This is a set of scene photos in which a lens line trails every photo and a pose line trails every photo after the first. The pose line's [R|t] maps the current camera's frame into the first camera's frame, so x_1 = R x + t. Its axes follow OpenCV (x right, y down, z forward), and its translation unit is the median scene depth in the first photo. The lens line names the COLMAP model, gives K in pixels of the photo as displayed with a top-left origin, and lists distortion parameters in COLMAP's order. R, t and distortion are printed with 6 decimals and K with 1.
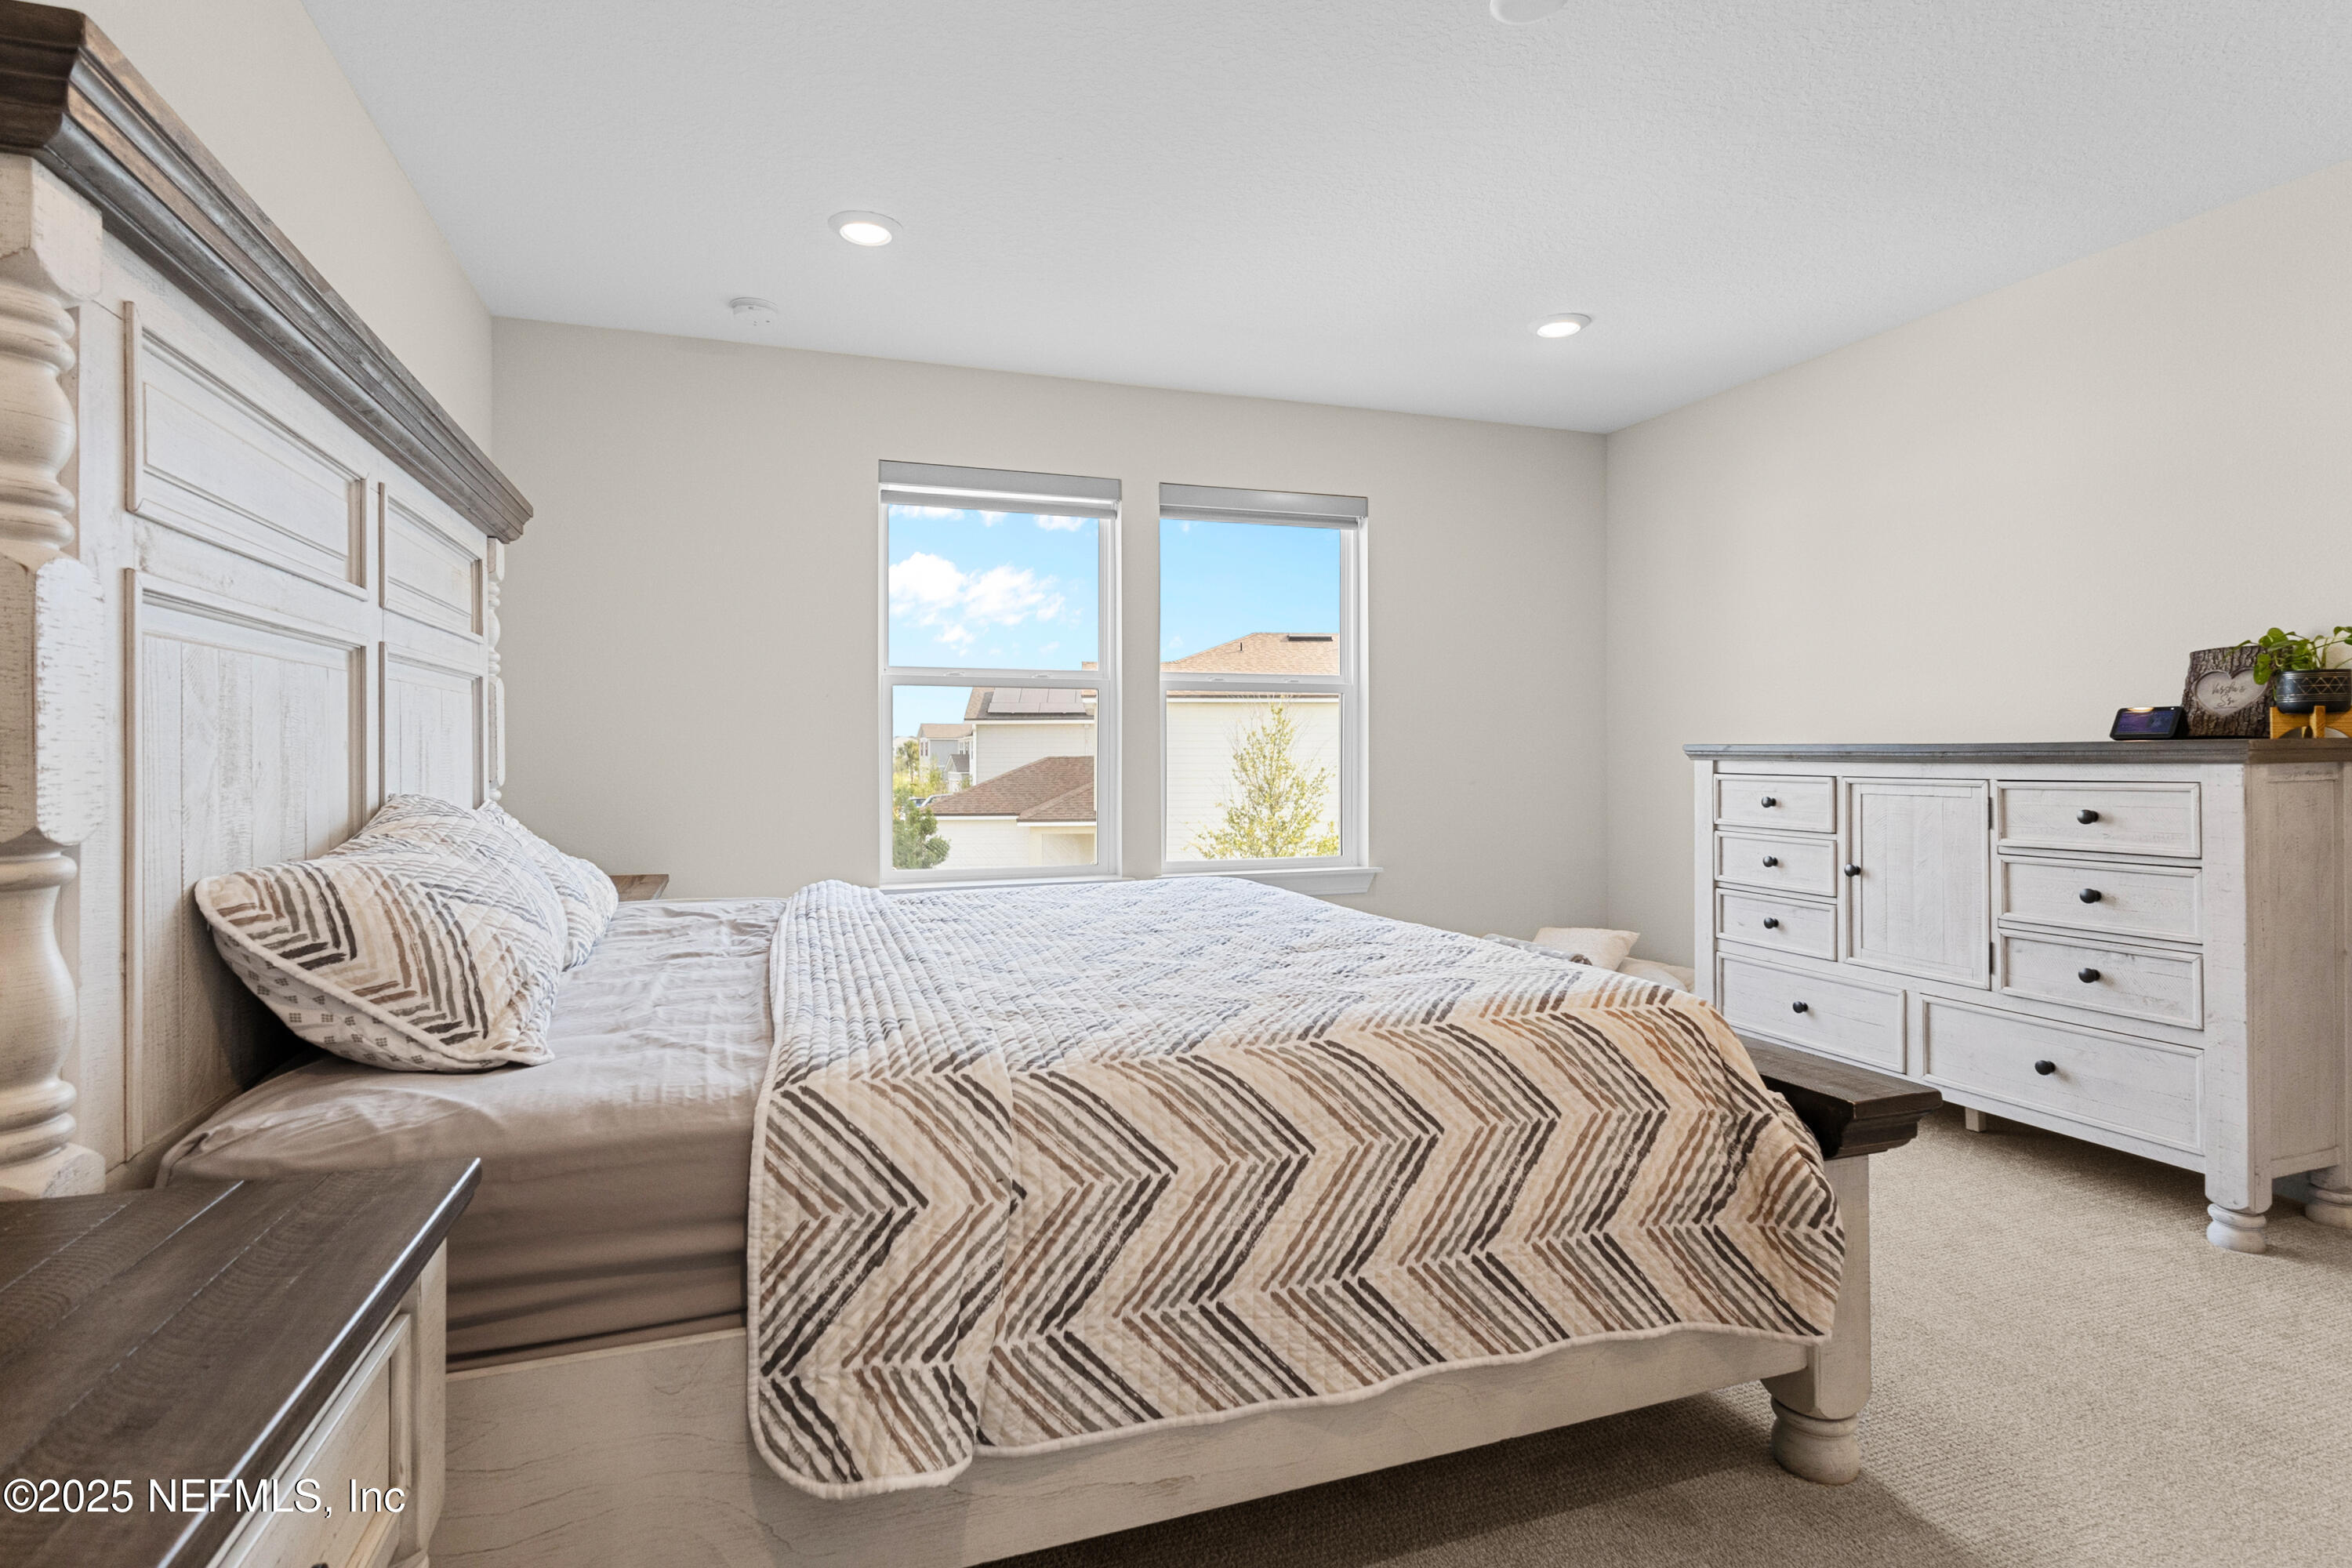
lens RADIAL K [[1172.1, 0, 1175.0], [0, 1172.1, 759.8], [0, 0, 1]] dist [0.013847, -0.004456]
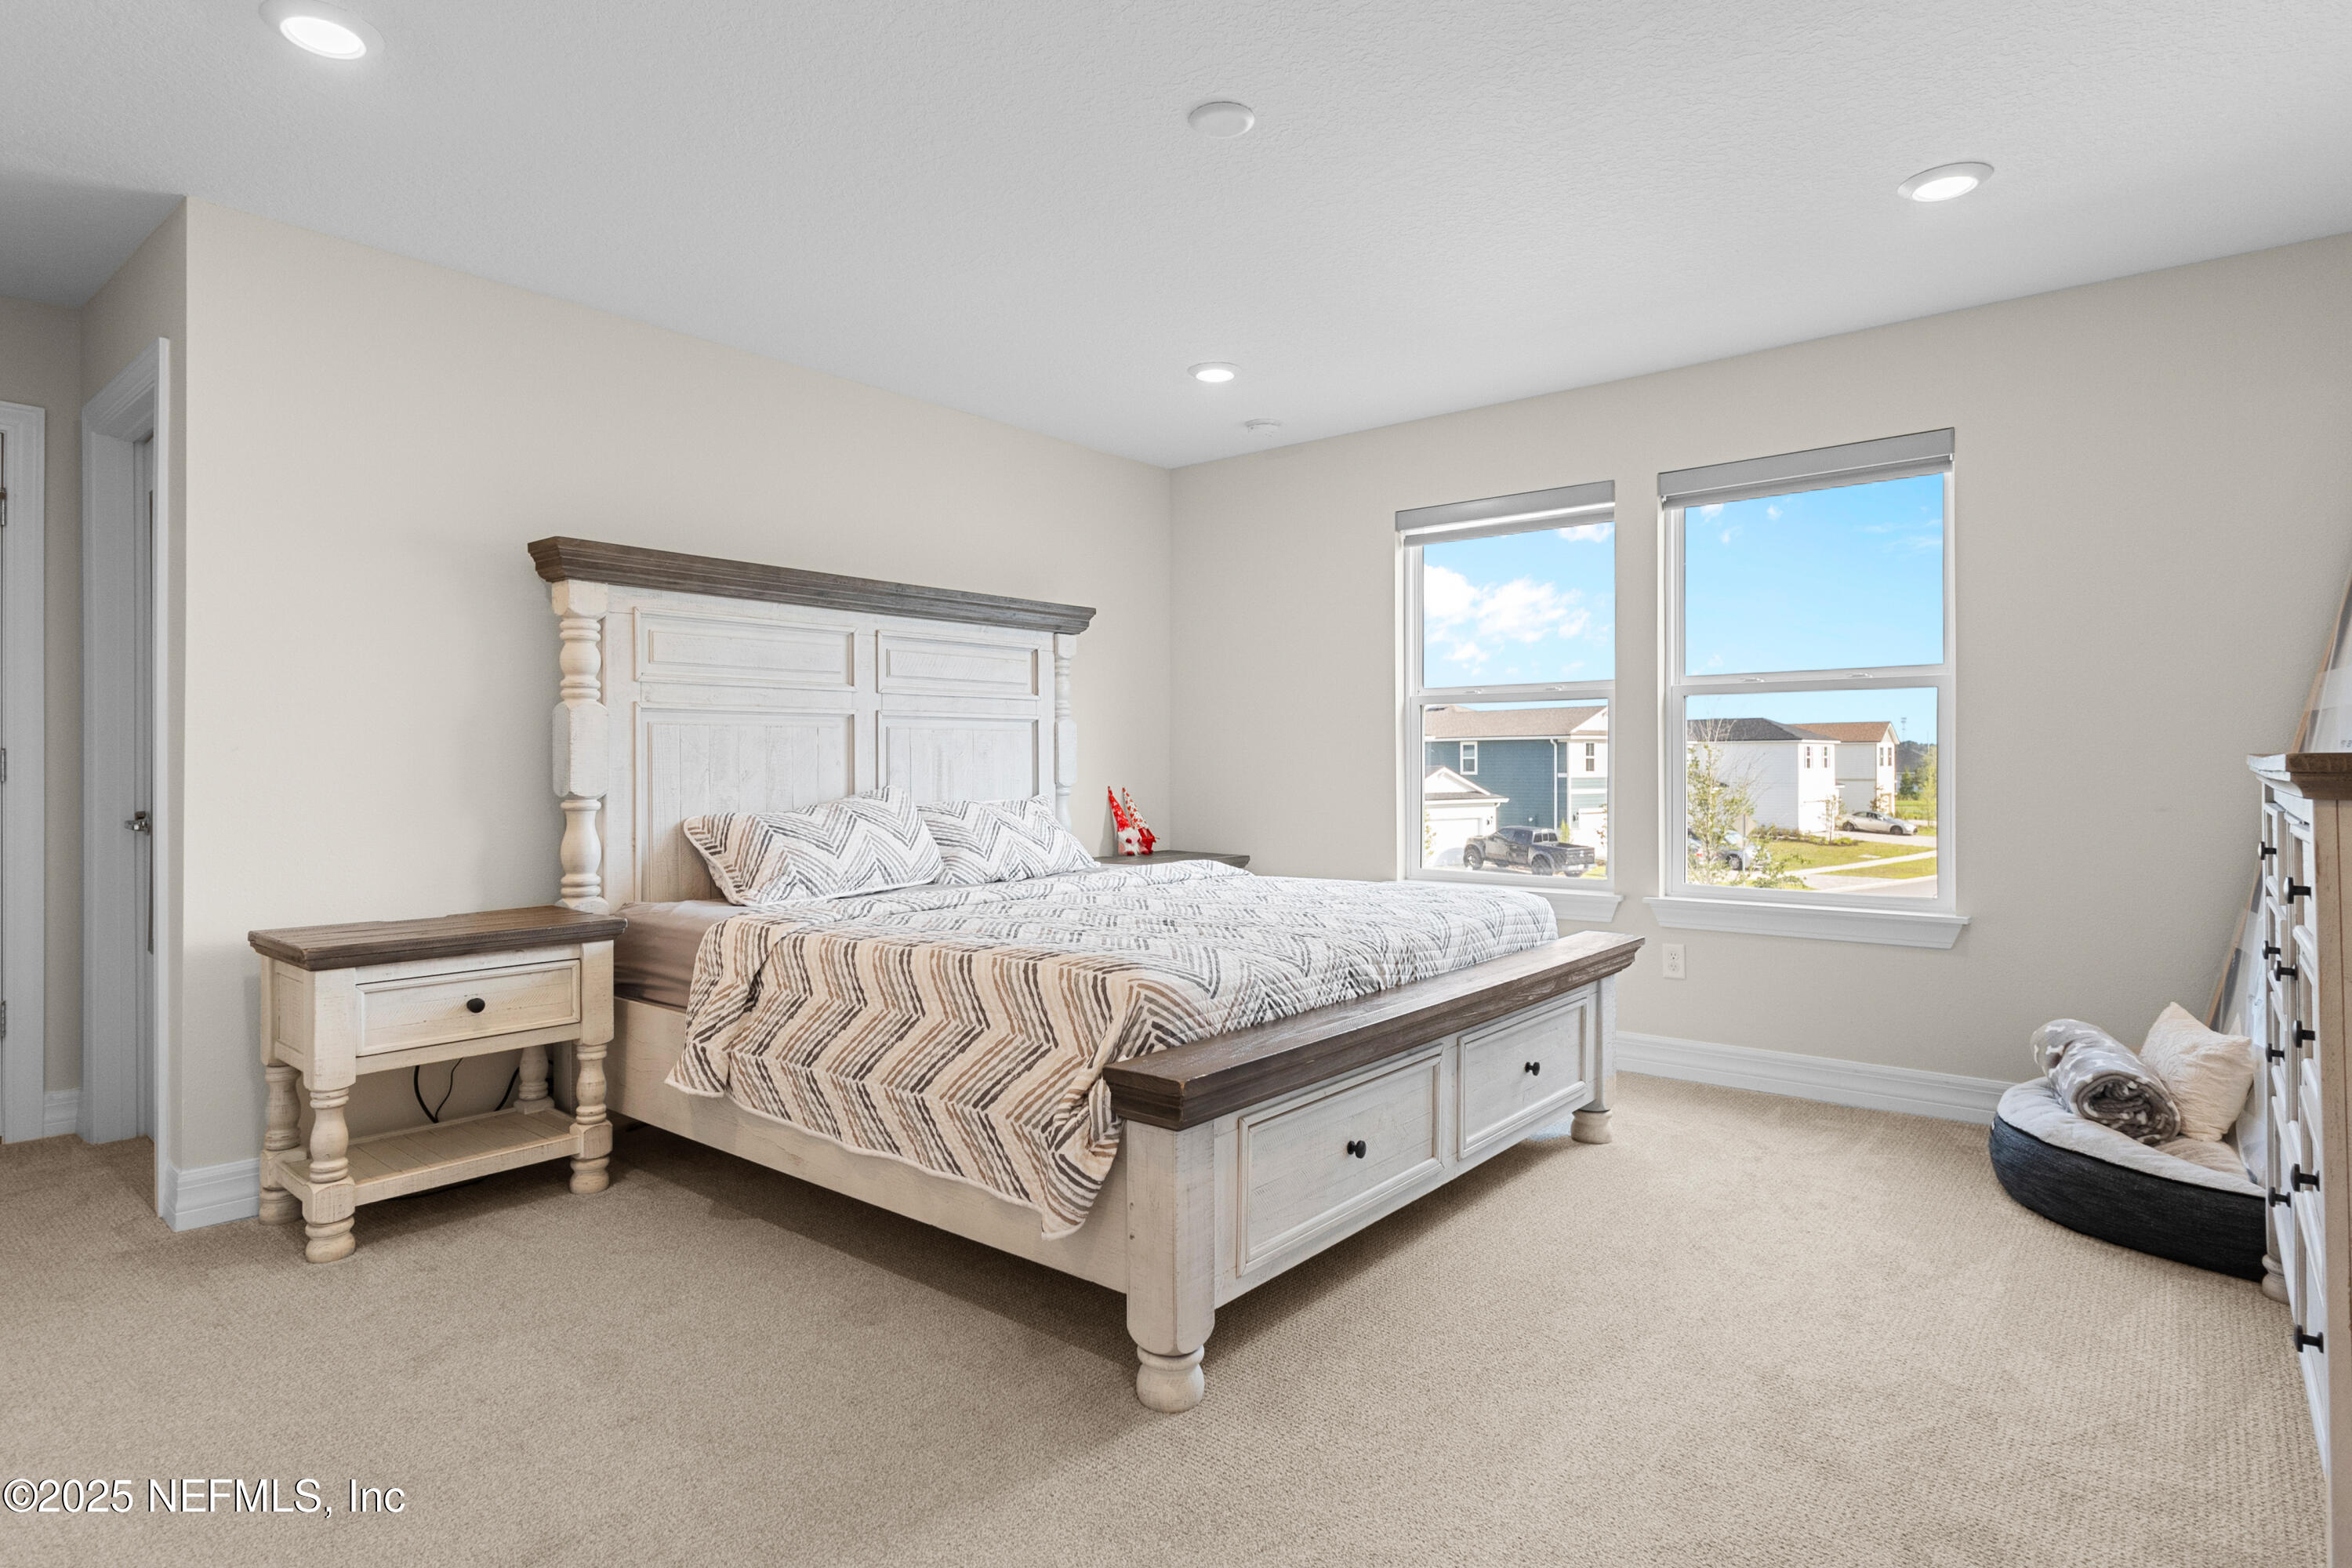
lens RADIAL K [[1267.8, 0, 1164.8], [0, 1267.8, 772.9], [0, 0, 1]] dist [0.010553, -0.003138]
pose [[0.506094, 0.008185, -0.862440, 0.968501], [-0.004155, 0.999967, 0.007052, -0.008089], [0.862469, 0.000014, 0.506111, 0.229397]]
